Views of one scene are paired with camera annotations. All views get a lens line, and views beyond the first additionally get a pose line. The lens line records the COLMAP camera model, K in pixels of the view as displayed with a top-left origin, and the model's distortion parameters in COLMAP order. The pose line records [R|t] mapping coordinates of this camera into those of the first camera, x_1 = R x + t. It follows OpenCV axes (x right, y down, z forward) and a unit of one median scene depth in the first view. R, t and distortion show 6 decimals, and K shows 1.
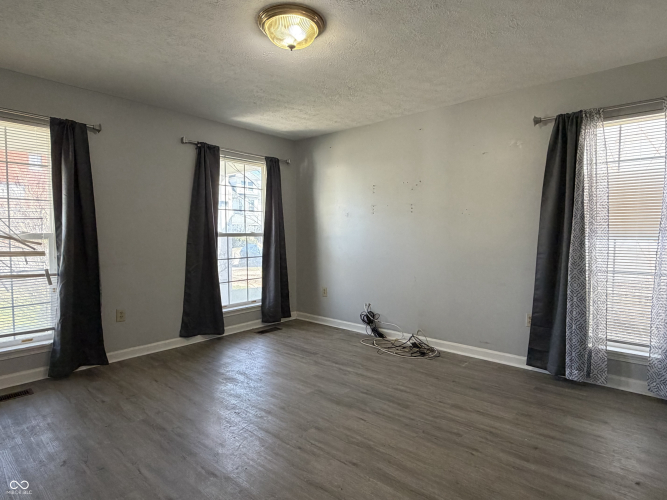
lens RADIAL K [[376.8, 0, 330.4], [0, 376.8, 251.5], [0, 0, 1]] dist [-0.000015, -0.001221]
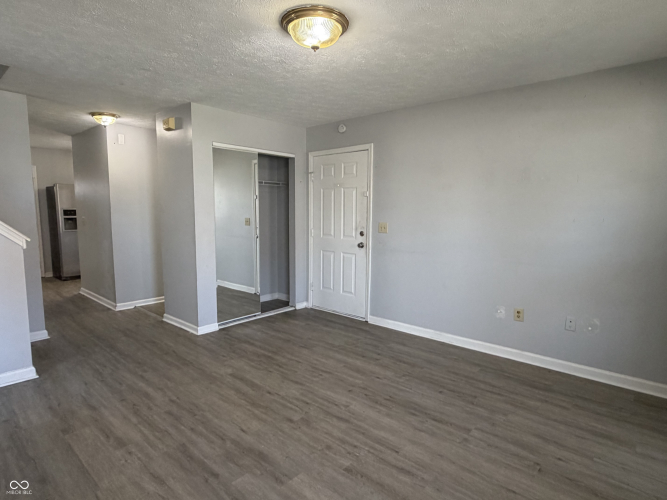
lens RADIAL K [[376.8, 0, 334.7], [0, 376.8, 259.9], [0, 0, 1]] dist [-0.000015, -0.001221]
pose [[-0.999948, -0.009563, -0.003591, -0.105794], [-0.010061, 0.982845, 0.184158, -0.121406], [0.001769, 0.184185, -0.982890, 1.399378]]
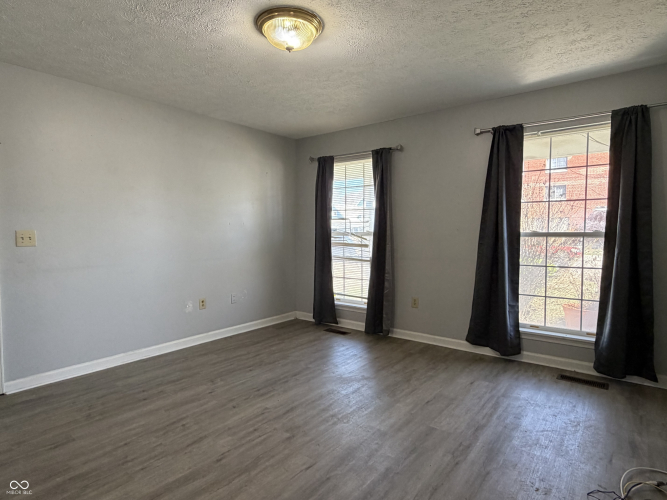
lens RADIAL K [[376.8, 0, 332.8], [0, 376.8, 250.6], [0, 0, 1]] dist [-0.000015, -0.001221]
pose [[0.056103, 0.053598, -0.996985, 0.643773], [-0.048868, 0.997509, 0.050877, -0.041154], [0.997228, 0.045867, 0.058582, 0.736770]]
